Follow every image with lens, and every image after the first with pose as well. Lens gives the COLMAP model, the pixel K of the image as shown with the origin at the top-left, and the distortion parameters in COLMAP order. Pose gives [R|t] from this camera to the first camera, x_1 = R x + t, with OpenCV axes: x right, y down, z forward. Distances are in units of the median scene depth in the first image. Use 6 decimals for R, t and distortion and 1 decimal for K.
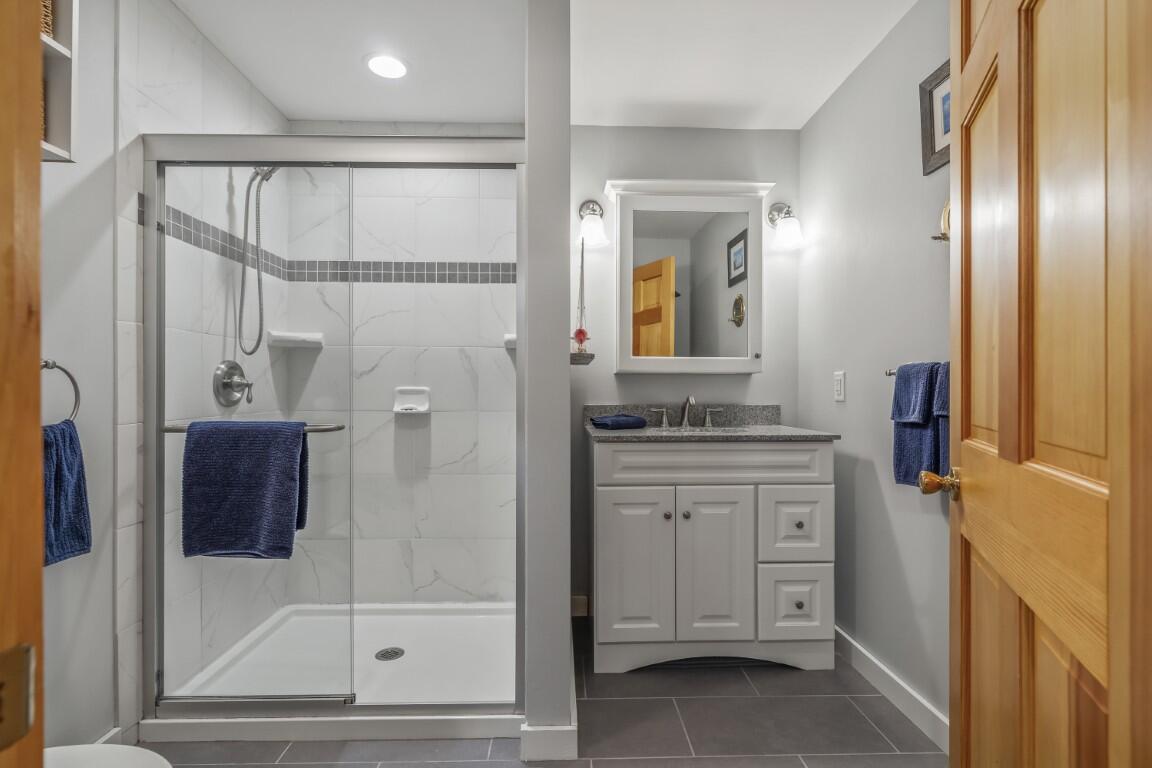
lens RADIAL K [[572.1, 0, 568.2], [0, 572.1, 386.9], [0, 0, 1]] dist [-0.004991, 0.001762]
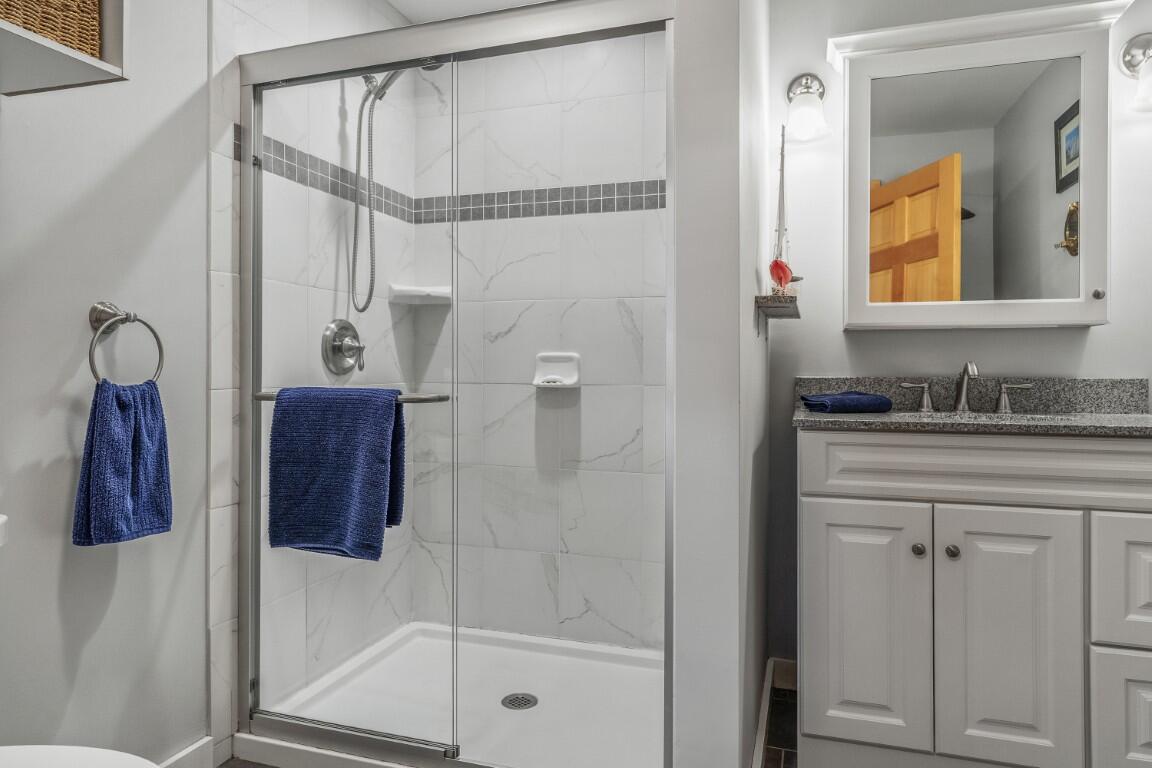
lens RADIAL K [[701.0, 0, 634.4], [0, 701.0, 388.1], [0, 0, 1]] dist [-0.001999, 0.006003]
pose [[0.937153, 0.000457, -0.348919, 0.151829], [-0.002081, 0.999989, -0.004280, 0.052413], [0.348913, 0.004737, 0.937143, 0.170743]]
